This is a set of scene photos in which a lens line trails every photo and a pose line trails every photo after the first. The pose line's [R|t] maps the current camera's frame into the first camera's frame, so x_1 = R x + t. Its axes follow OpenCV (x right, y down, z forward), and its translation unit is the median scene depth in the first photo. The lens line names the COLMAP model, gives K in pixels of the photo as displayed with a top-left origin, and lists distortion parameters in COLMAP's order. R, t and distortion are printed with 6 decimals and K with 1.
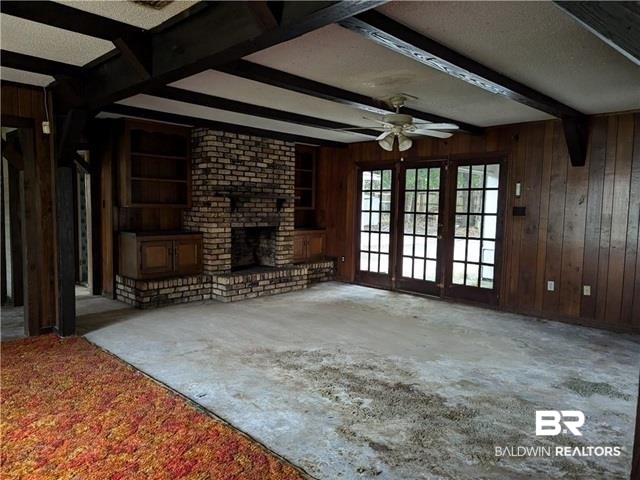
lens RADIAL K [[447.1, 0, 309.9], [0, 447.1, 245.7], [0, 0, 1]] dist [0.059984, -0.051759]
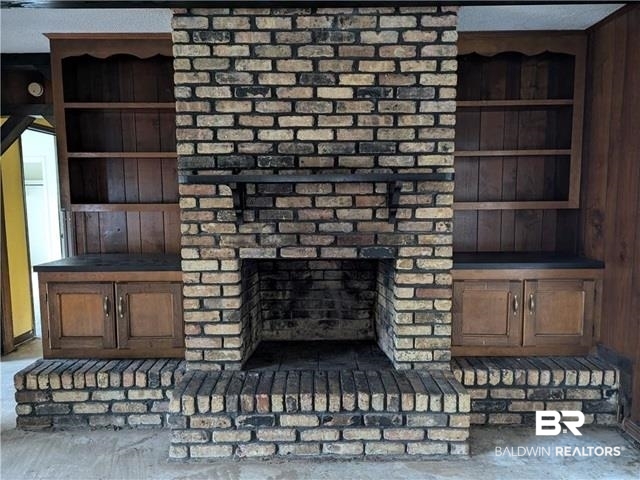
lens RADIAL K [[453.7, 0, 313.2], [0, 453.7, 239.6], [0, 0, 1]] dist [0.068788, -0.058927]
pose [[0.707833, 0.045150, -0.704936, 0.158180], [-0.043642, 0.998844, 0.020154, -0.069557], [0.705031, 0.016500, 0.708985, 0.758943]]
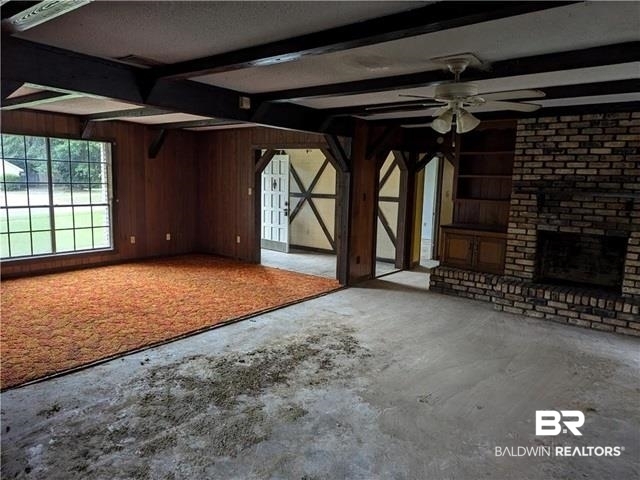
lens RADIAL K [[453.7, 0, 313.2], [0, 453.7, 239.6], [0, 0, 1]] dist [0.068788, -0.058927]
pose [[0.123563, 0.115445, -0.985599, 0.628530], [-0.117836, 0.987889, 0.100941, -0.060470], [0.985316, 0.103667, 0.135670, 0.469773]]
